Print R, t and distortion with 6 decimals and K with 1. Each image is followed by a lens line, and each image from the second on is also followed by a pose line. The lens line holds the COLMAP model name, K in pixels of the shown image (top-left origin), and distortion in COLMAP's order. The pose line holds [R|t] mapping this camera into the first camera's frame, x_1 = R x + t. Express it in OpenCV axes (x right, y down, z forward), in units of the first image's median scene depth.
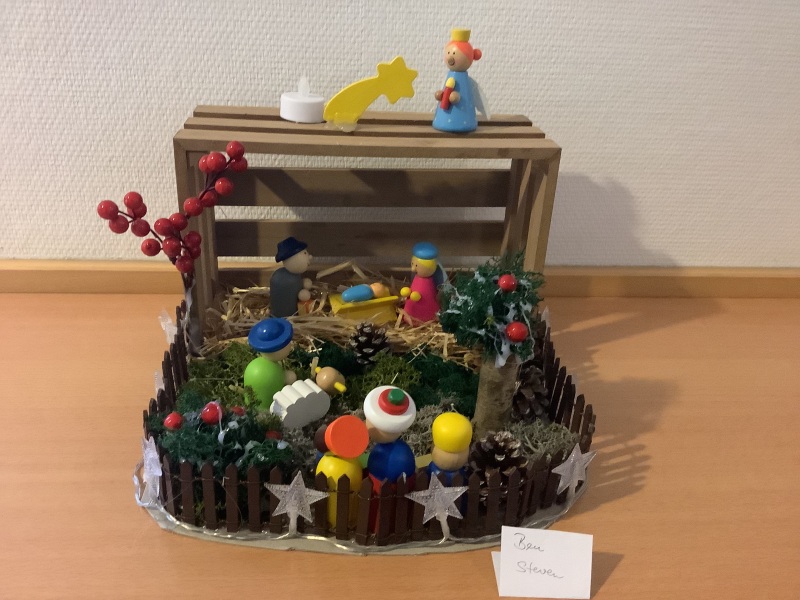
lens RADIAL K [[757.9, 0, 398.8], [0, 757.9, 295.4], [0, 0, 1]] dist [0.022353, 0.000000]
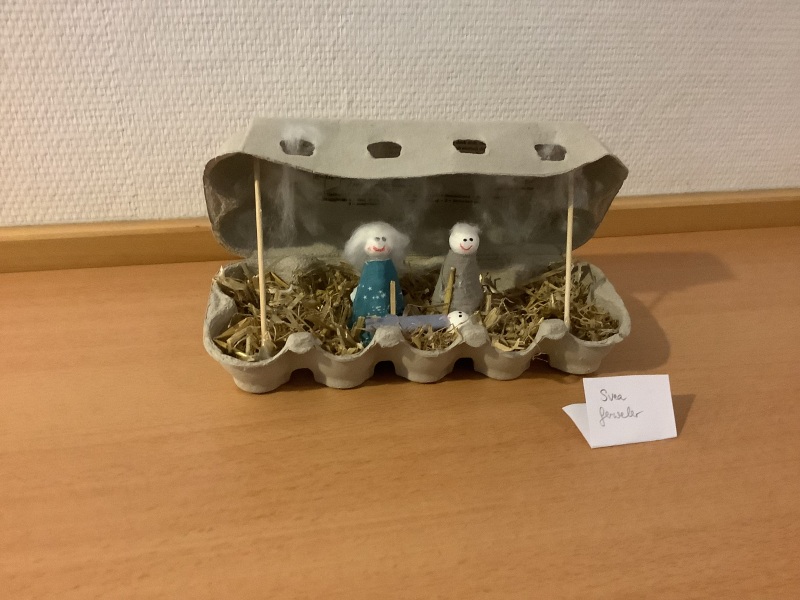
lens RADIAL K [[757.9, 0, 404.0], [0, 757.9, 296.4], [0, 0, 1]] dist [0.022353, 0.000000]
pose [[0.992871, -0.069883, 0.096556, 0.139693], [0.062681, 0.995158, 0.075712, -0.010033], [-0.101379, -0.069120, 0.992444, 0.284418]]
